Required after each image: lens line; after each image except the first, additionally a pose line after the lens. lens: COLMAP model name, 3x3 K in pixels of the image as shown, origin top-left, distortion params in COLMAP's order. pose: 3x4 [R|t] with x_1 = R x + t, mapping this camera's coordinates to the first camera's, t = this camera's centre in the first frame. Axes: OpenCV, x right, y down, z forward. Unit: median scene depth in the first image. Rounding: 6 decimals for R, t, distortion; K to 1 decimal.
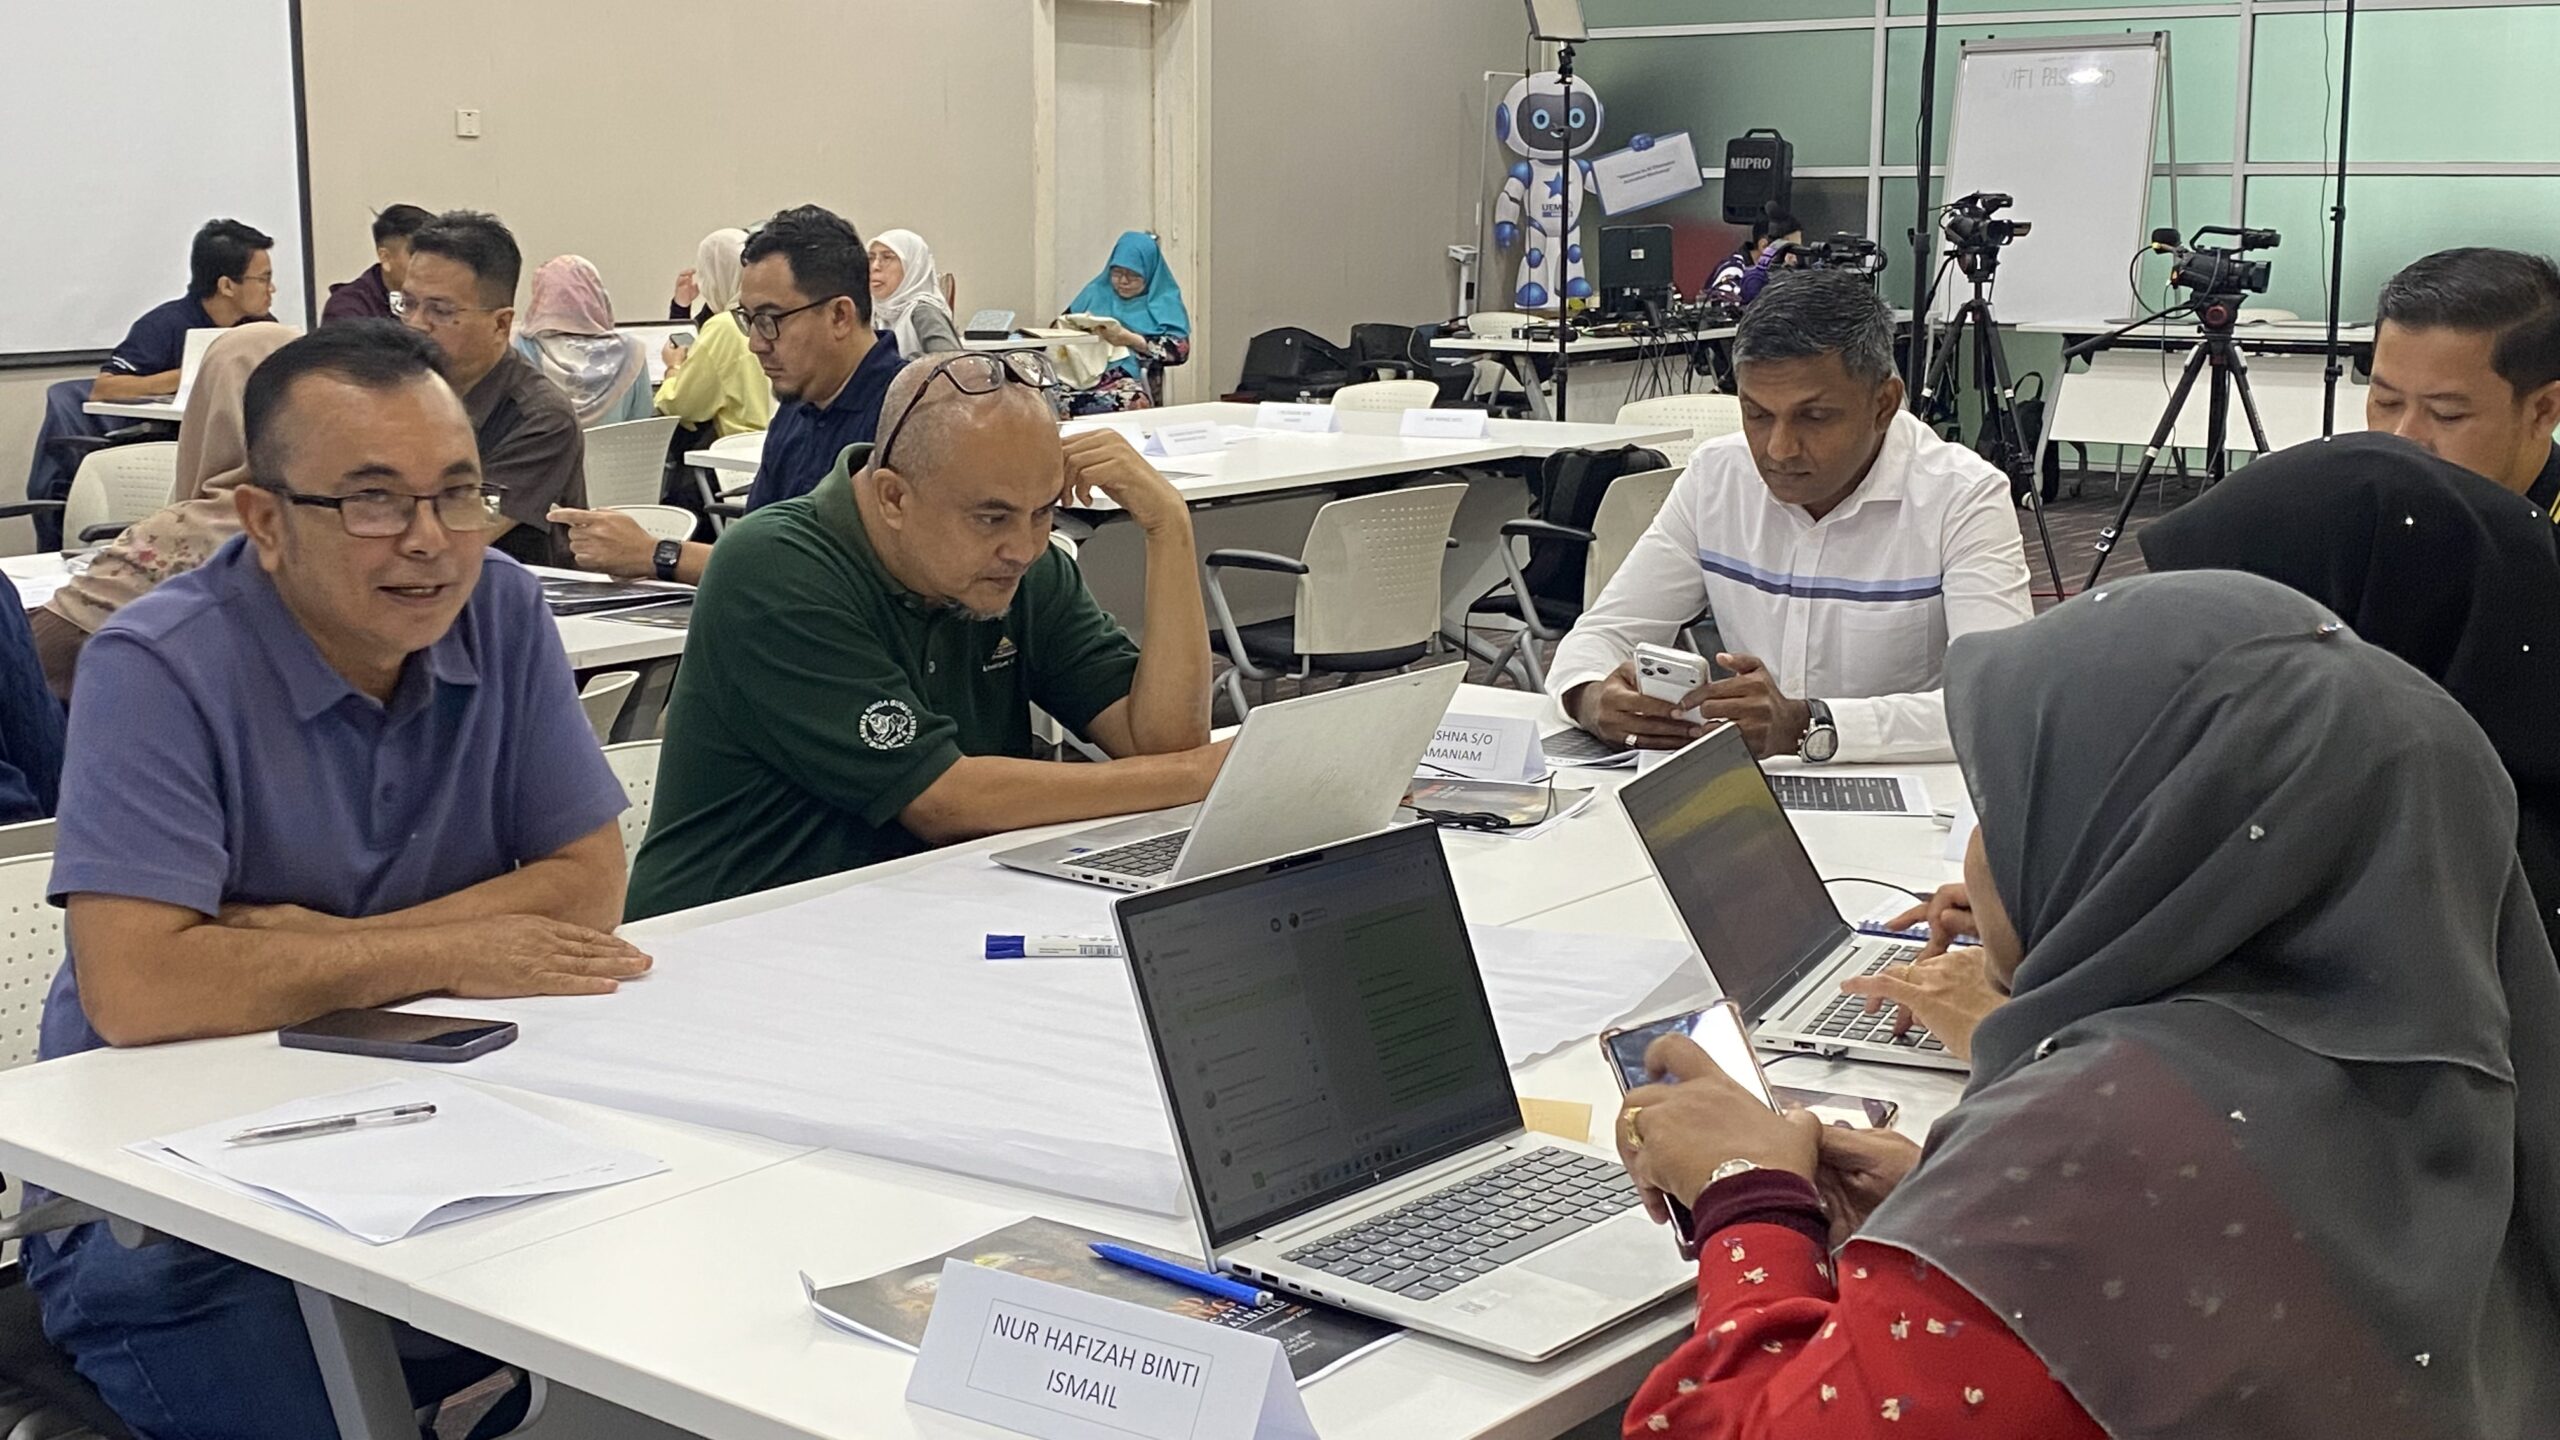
lens RADIAL K [[3109.9, 0, 1280.0], [0, 3109.9, 720.0], [0, 0, 1]] dist [0.269300, -0.949513]
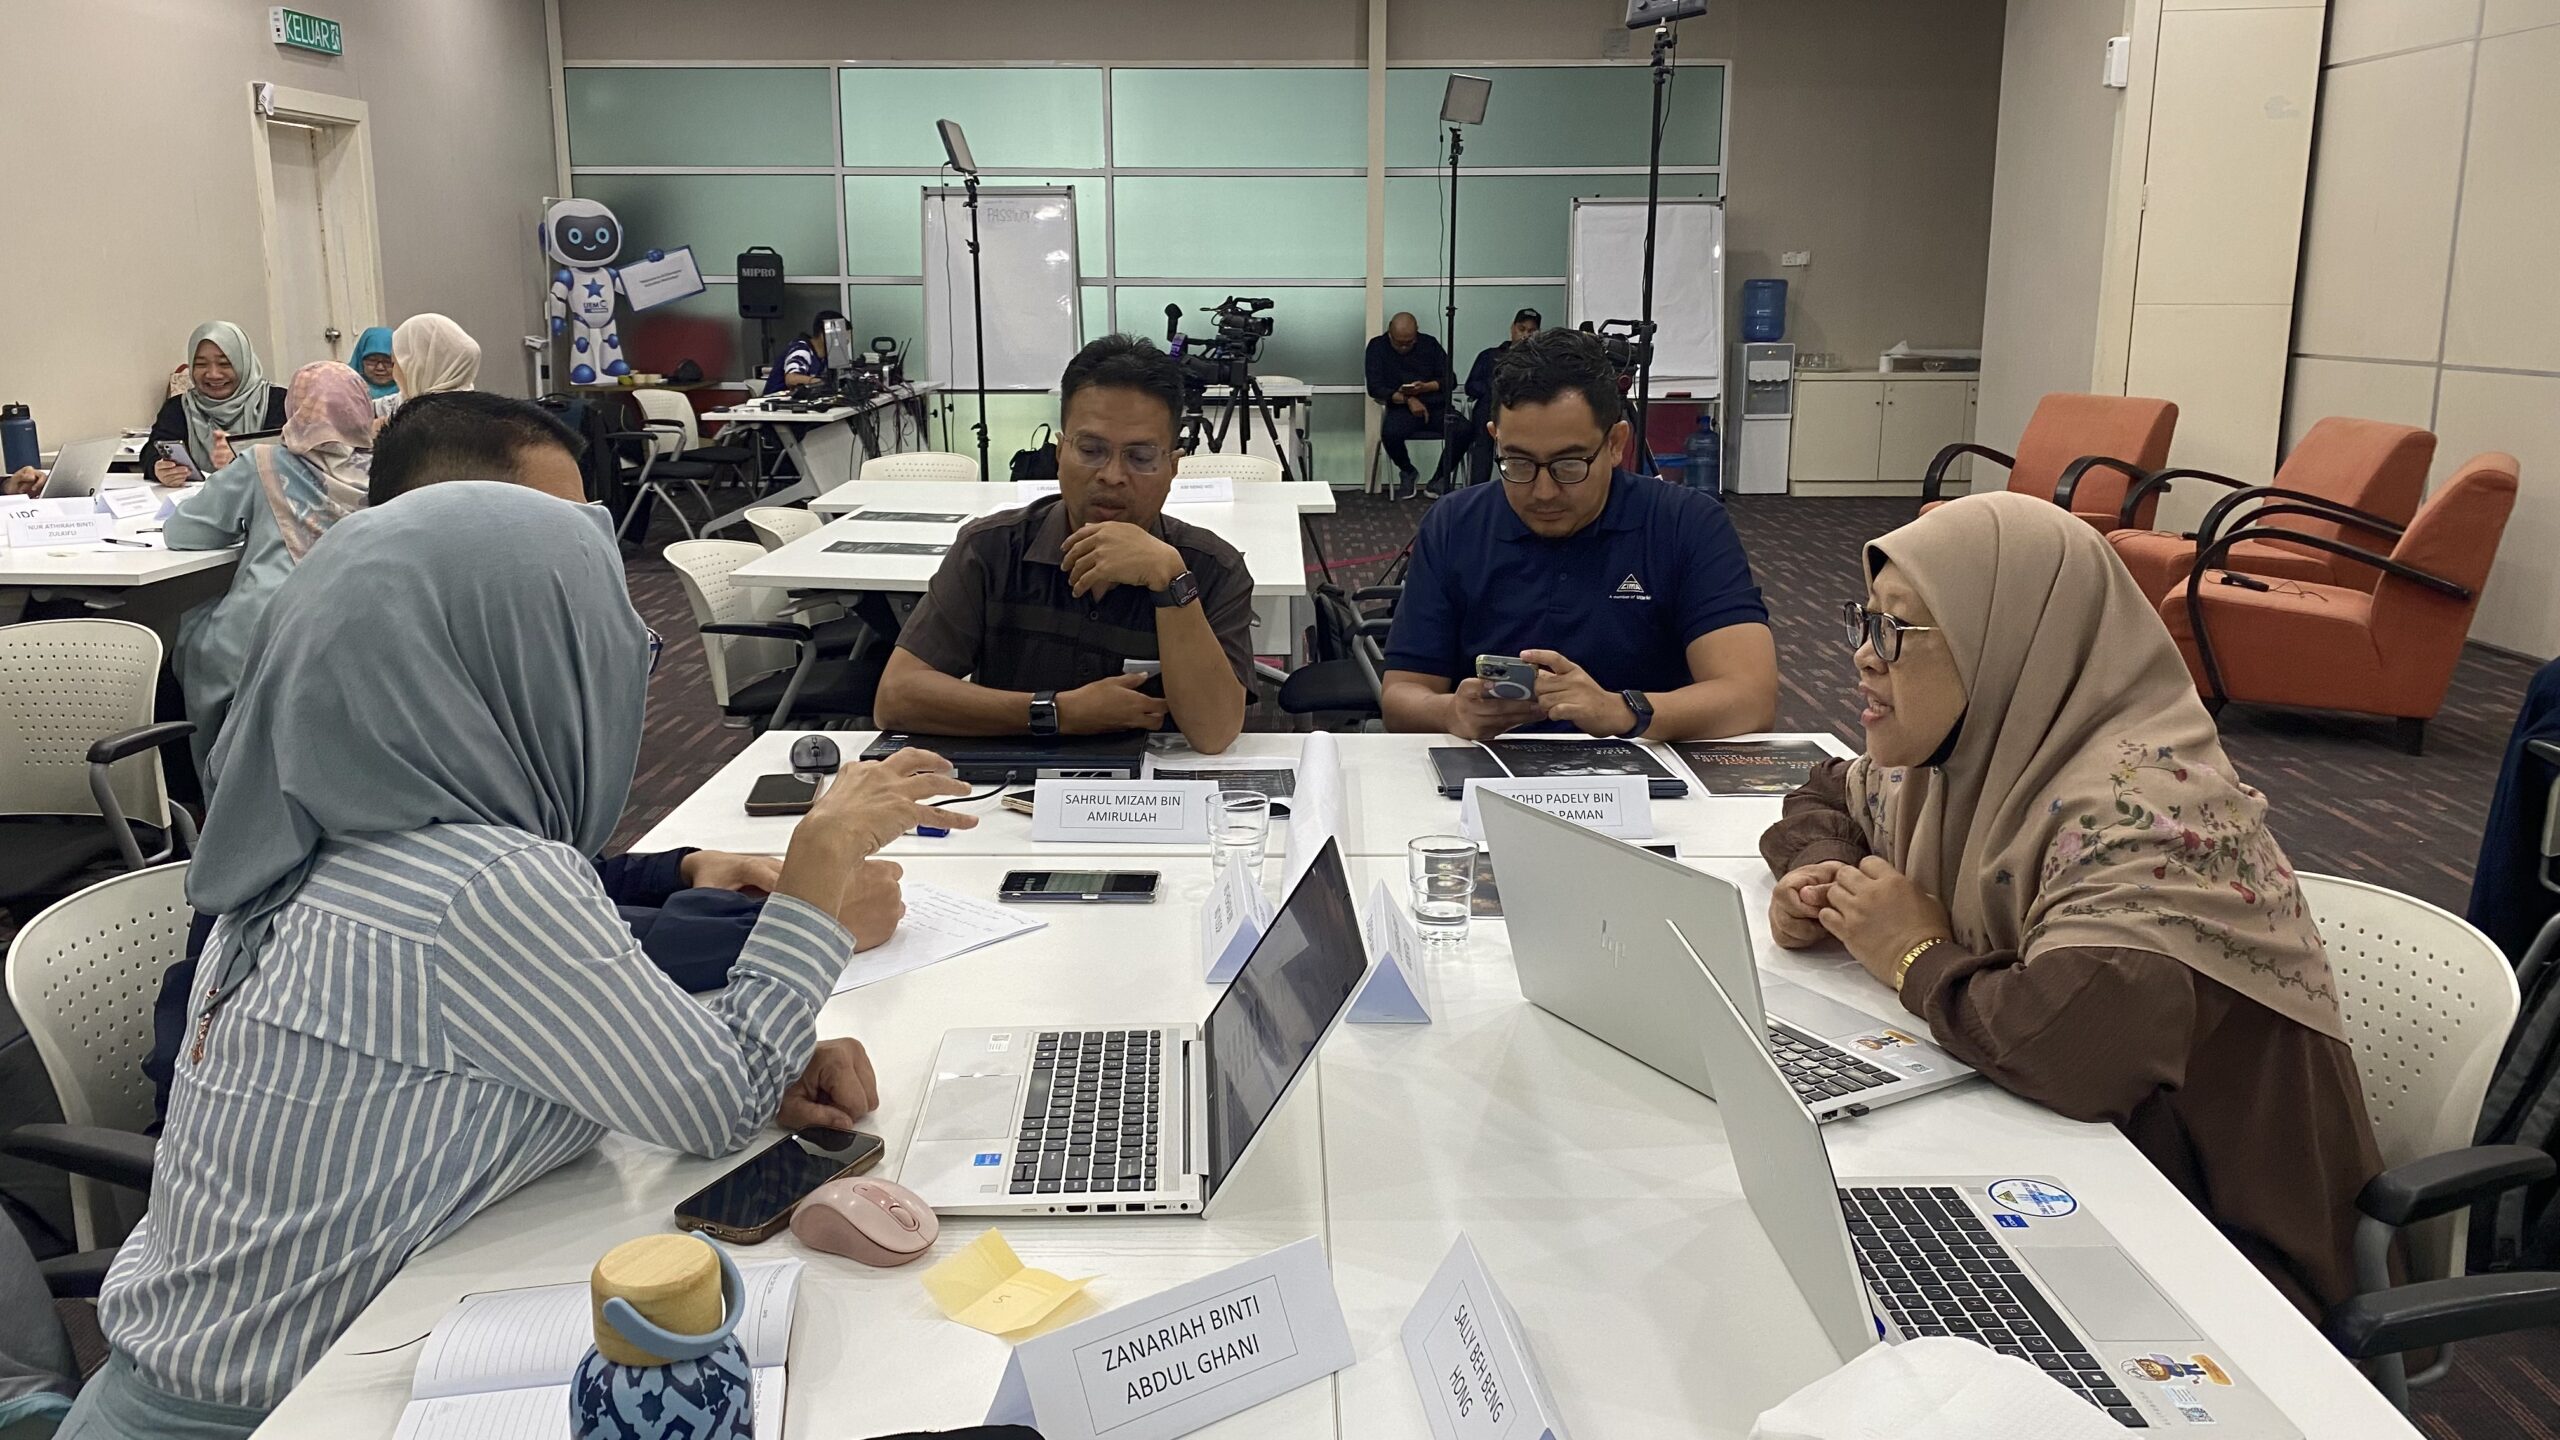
lens RADIAL K [[1945.2, 0, 1280.0], [0, 1945.2, 720.0], [0, 0, 1]] dist [0.007321, 0.001863]
pose [[0.784836, -0.135294, 0.604754, -0.196327], [0.104032, 0.990792, 0.086647, -0.035797], [-0.610909, -0.005090, 0.791685, 0.200604]]
